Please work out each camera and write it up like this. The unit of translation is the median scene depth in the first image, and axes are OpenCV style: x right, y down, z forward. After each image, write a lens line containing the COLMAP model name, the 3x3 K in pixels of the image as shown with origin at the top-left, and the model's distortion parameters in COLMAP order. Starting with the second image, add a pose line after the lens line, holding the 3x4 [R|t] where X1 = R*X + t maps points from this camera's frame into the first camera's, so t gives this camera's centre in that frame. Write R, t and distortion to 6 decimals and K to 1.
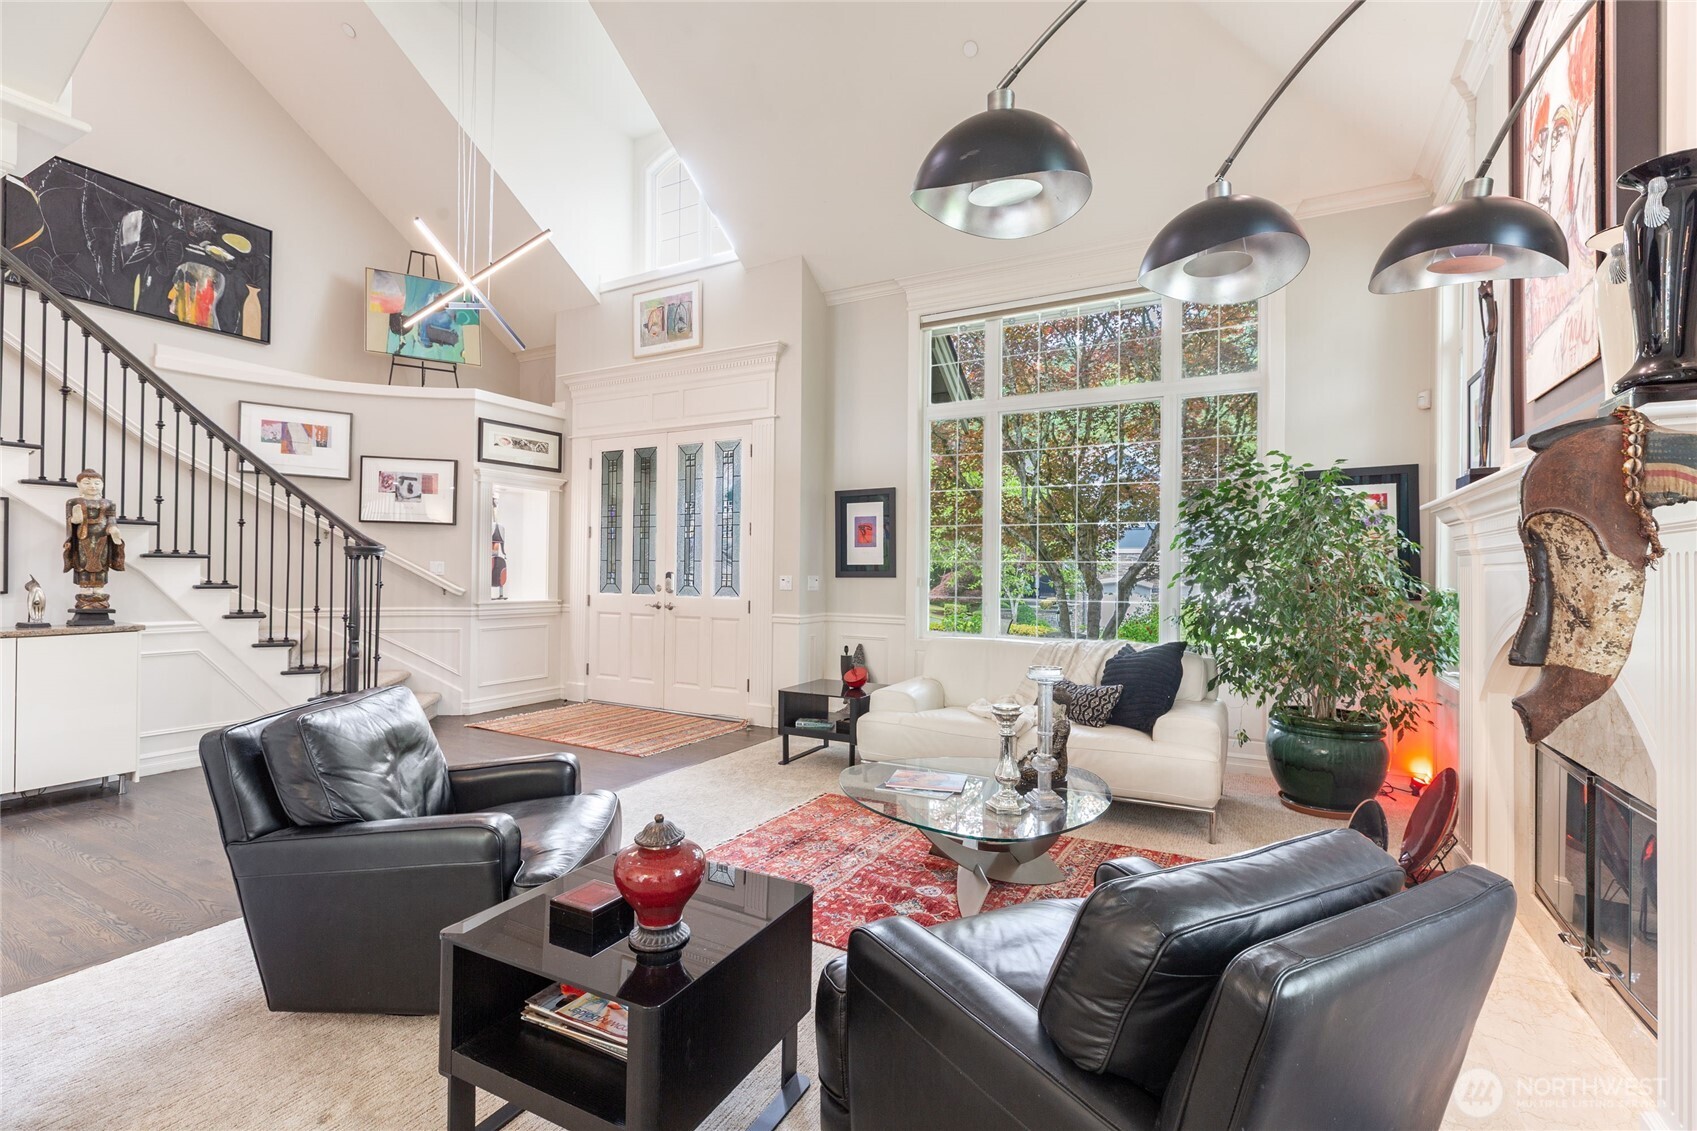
lens RADIAL K [[753.1, 0, 842.3], [0, 753.1, 564.3], [0, 0, 1]] dist [0.002026, 0.000758]
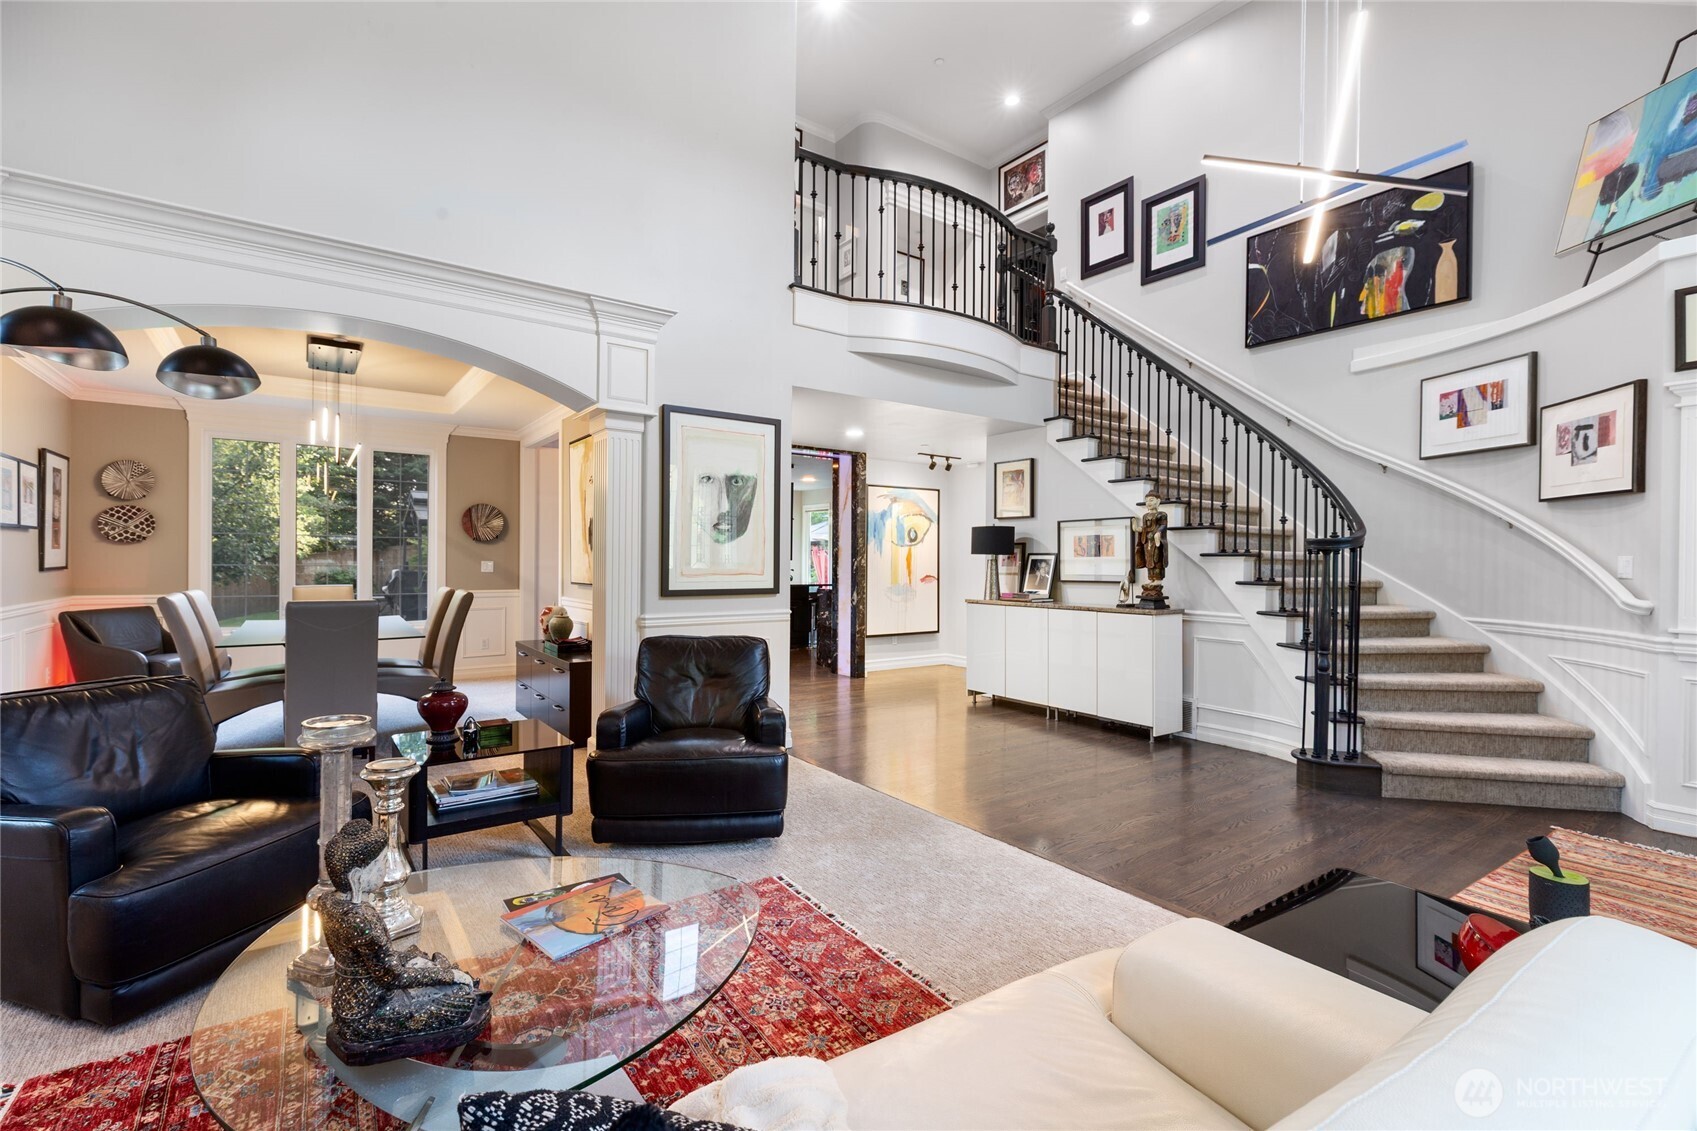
lens RADIAL K [[753.1, 0, 846.3], [0, 753.1, 564.2], [0, 0, 1]] dist [0.002026, 0.000758]
pose [[-0.430341, -0.009032, -0.902621, 0.279970], [-0.004494, 0.999959, -0.007864, 0.010750], [0.902655, 0.000672, -0.430364, 0.721716]]
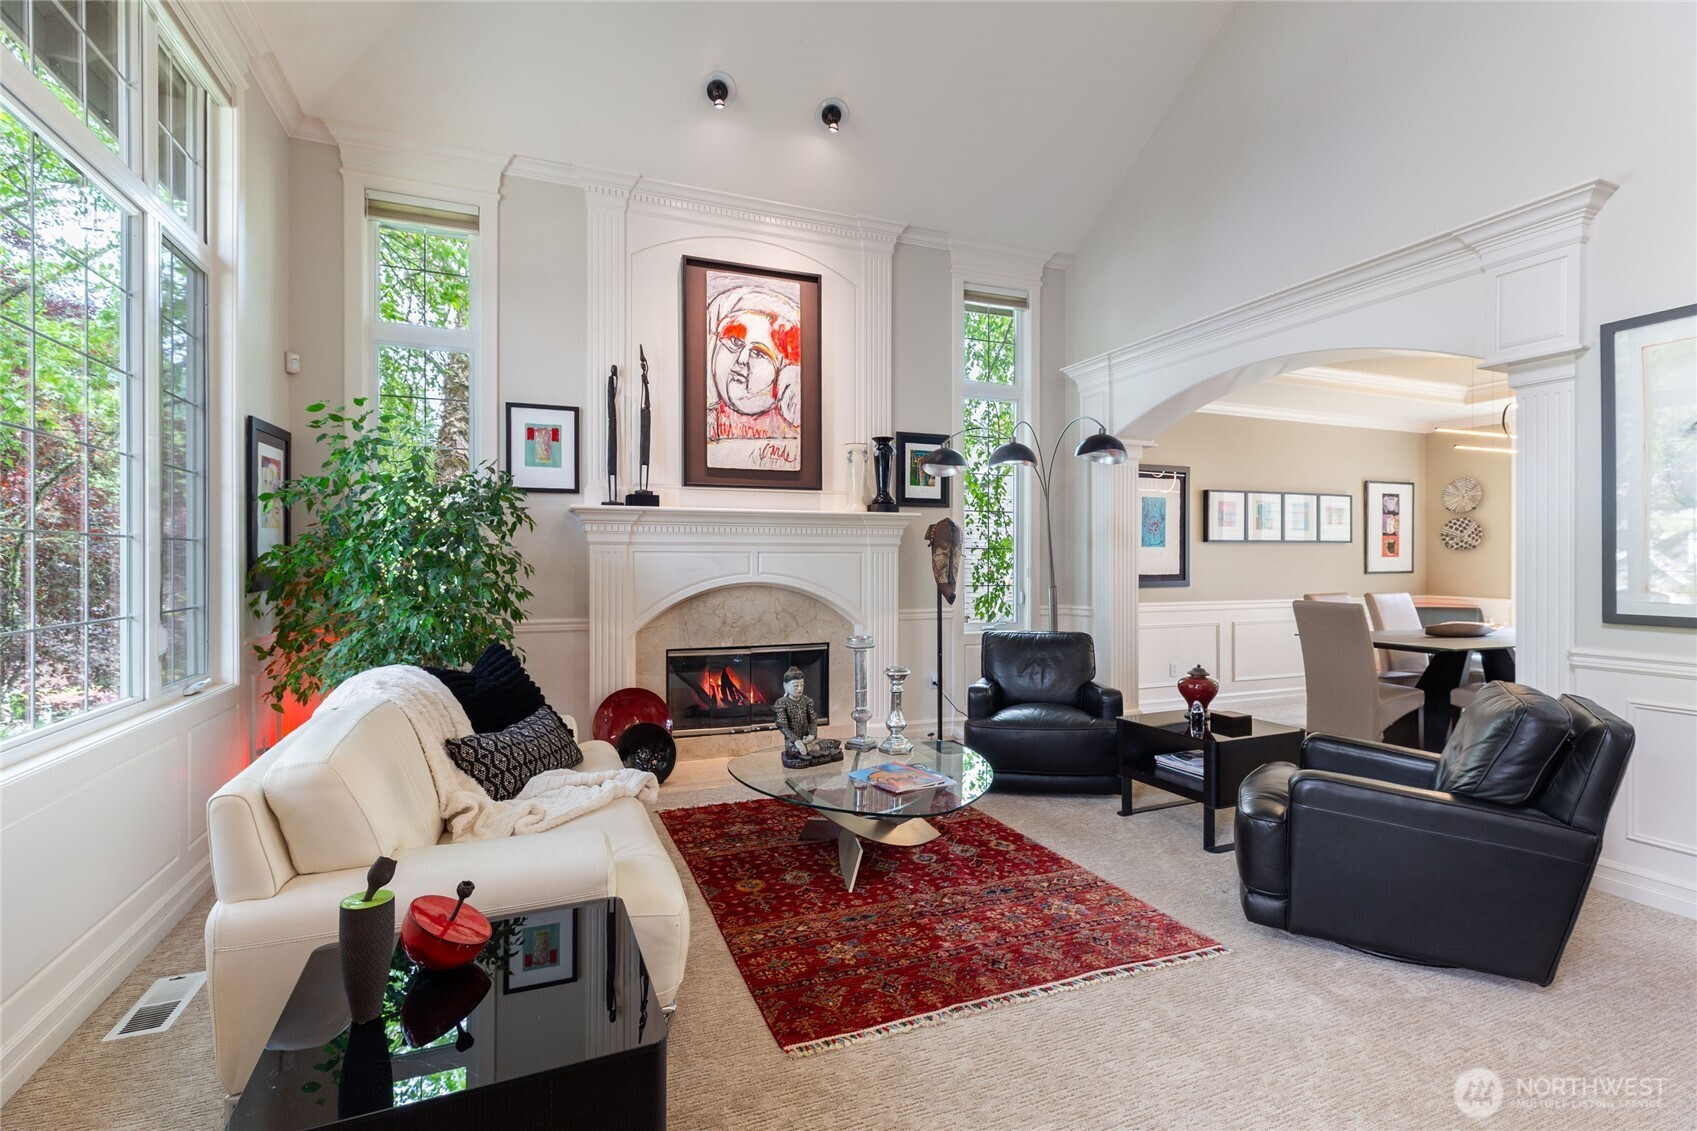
lens RADIAL K [[773.0, 0, 842.6], [0, 773.0, 557.4], [0, 0, 1]] dist [0.003474, 0.000439]
pose [[-0.778414, -0.008707, 0.627690, -0.230339], [-0.013806, 0.999899, -0.003251, 0.004830], [-0.627599, -0.011197, -0.778456, 0.919314]]
